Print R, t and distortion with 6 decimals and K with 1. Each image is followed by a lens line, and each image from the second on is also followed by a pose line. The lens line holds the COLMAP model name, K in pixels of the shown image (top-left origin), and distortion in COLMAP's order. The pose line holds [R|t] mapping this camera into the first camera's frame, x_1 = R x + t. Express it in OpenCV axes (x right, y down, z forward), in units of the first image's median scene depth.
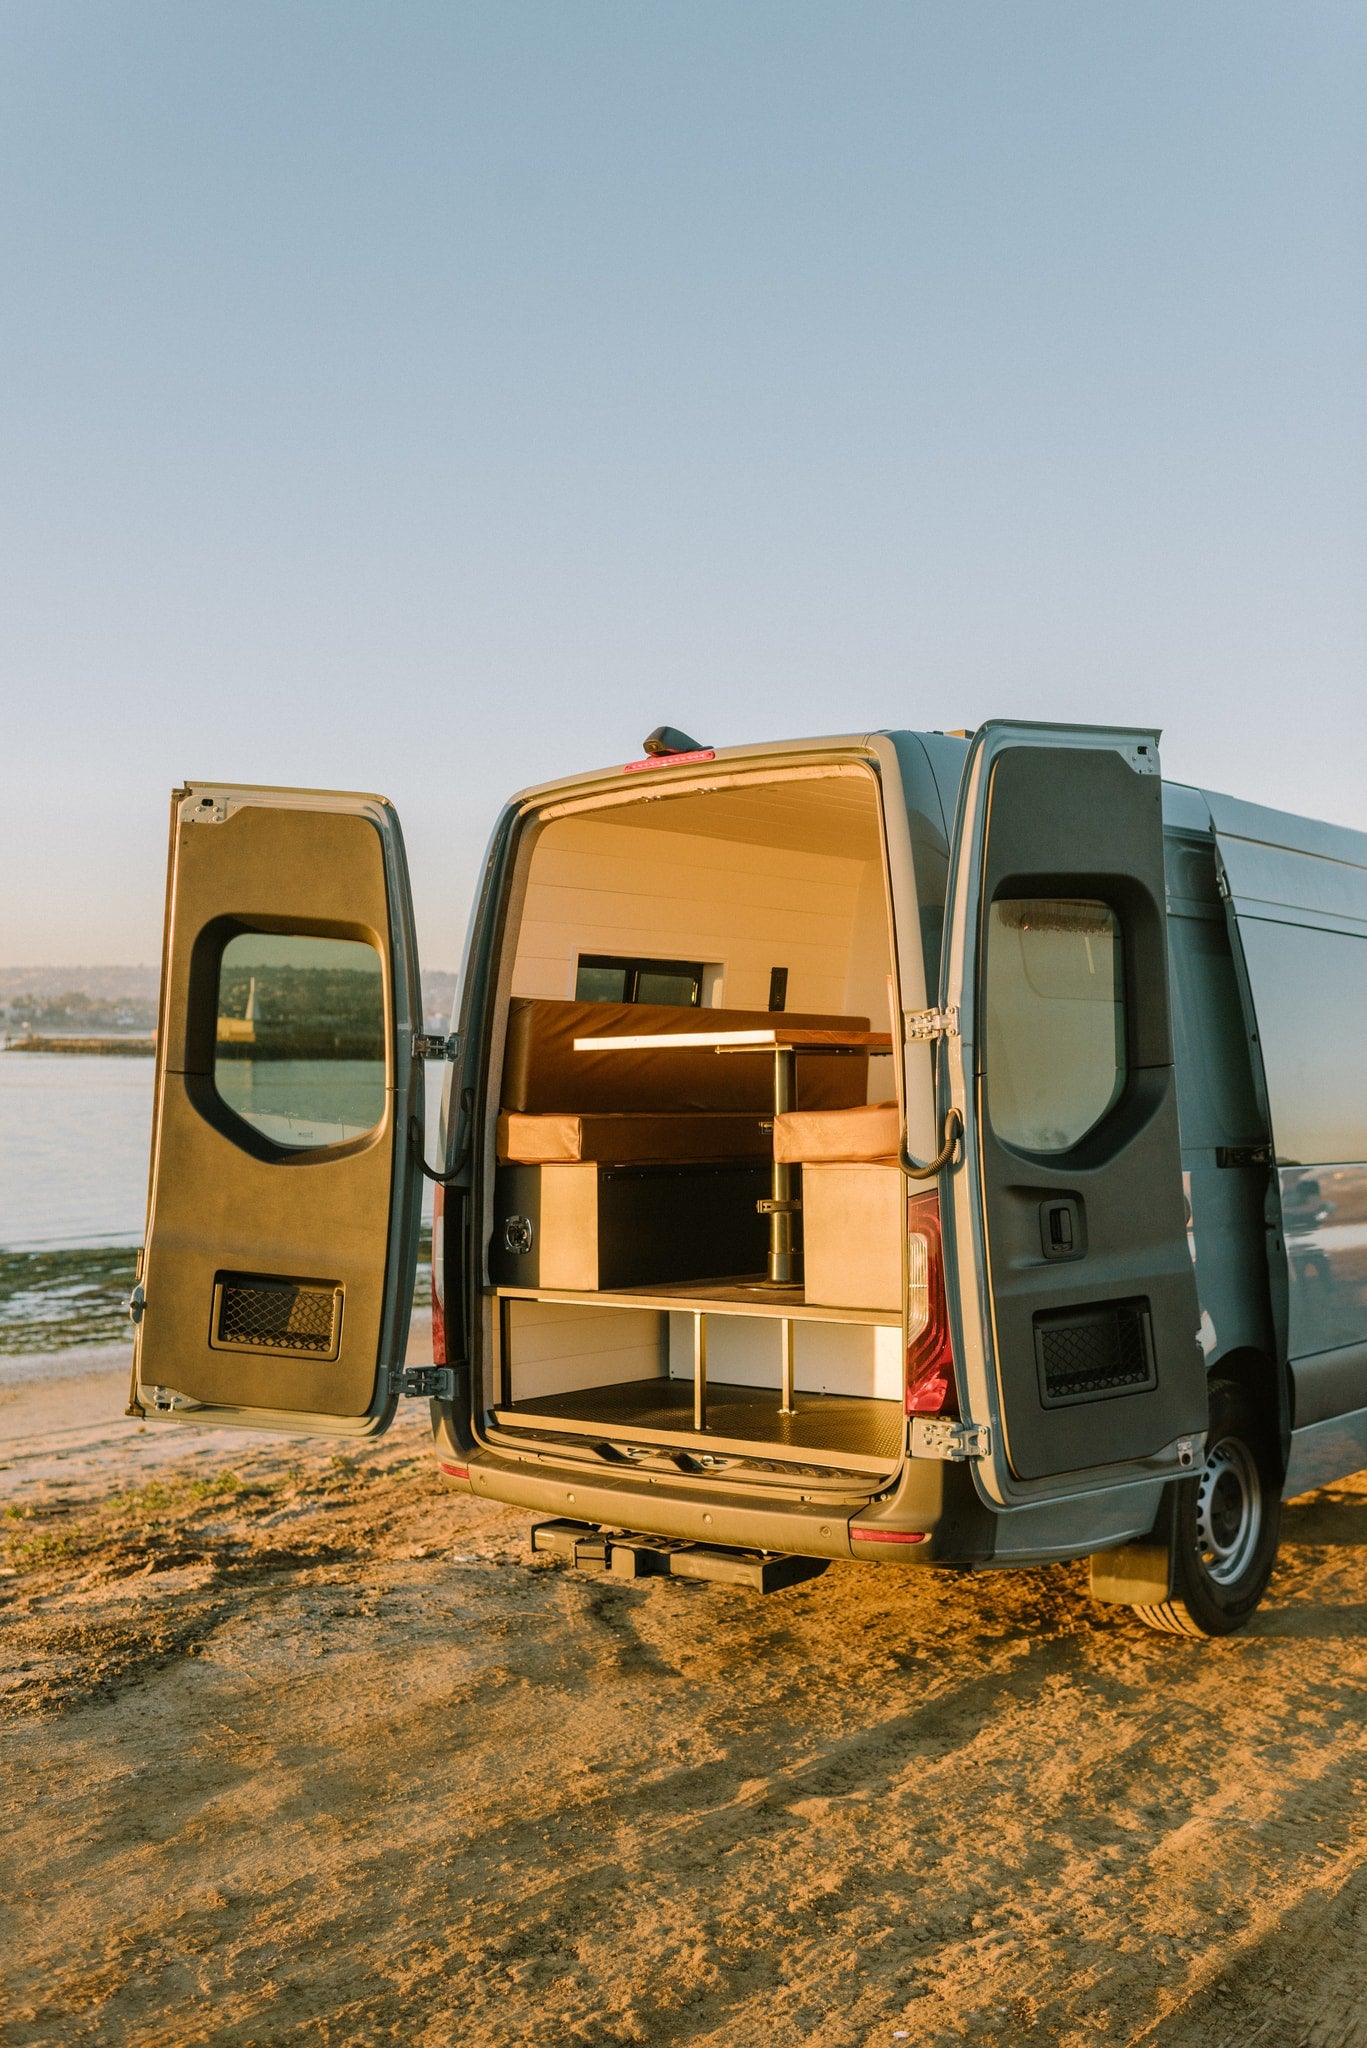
lens RADIAL K [[2020.0, 0, 682.5], [0, 2020.0, 1023.2], [0, 0, 1]] dist [-0.005281, 0.000000]
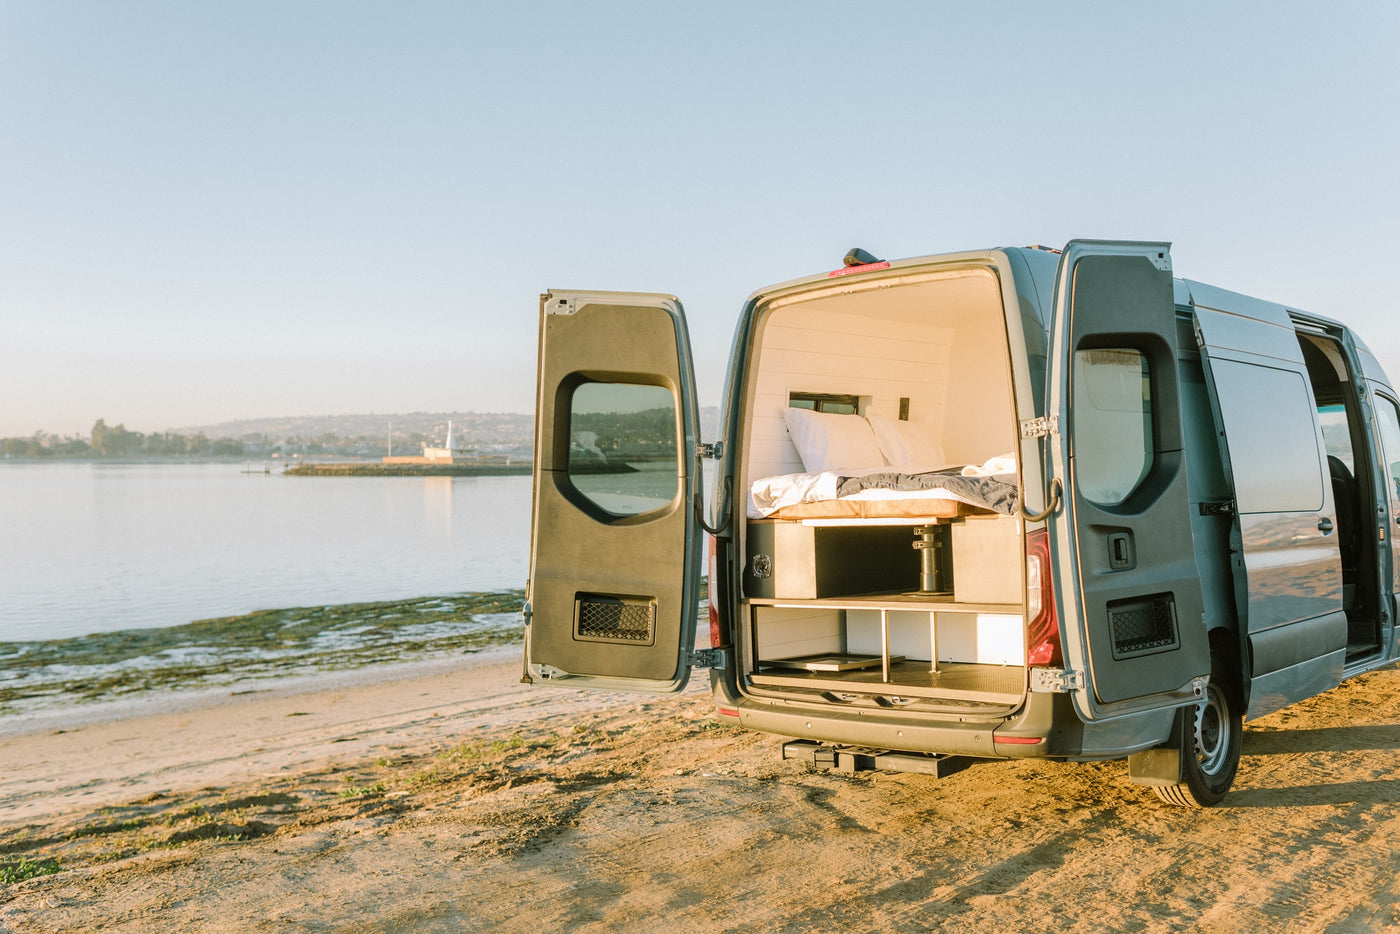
lens RADIAL K [[1380.9, 0, 700.7], [0, 1380.9, 467.8], [0, 0, 1]] dist [-0.005281, 0.000000]
pose [[0.999390, -0.021125, -0.027821, -0.100594], [0.021571, 0.999642, 0.015820, 0.008128], [0.027477, -0.016410, 0.999488, -0.103139]]
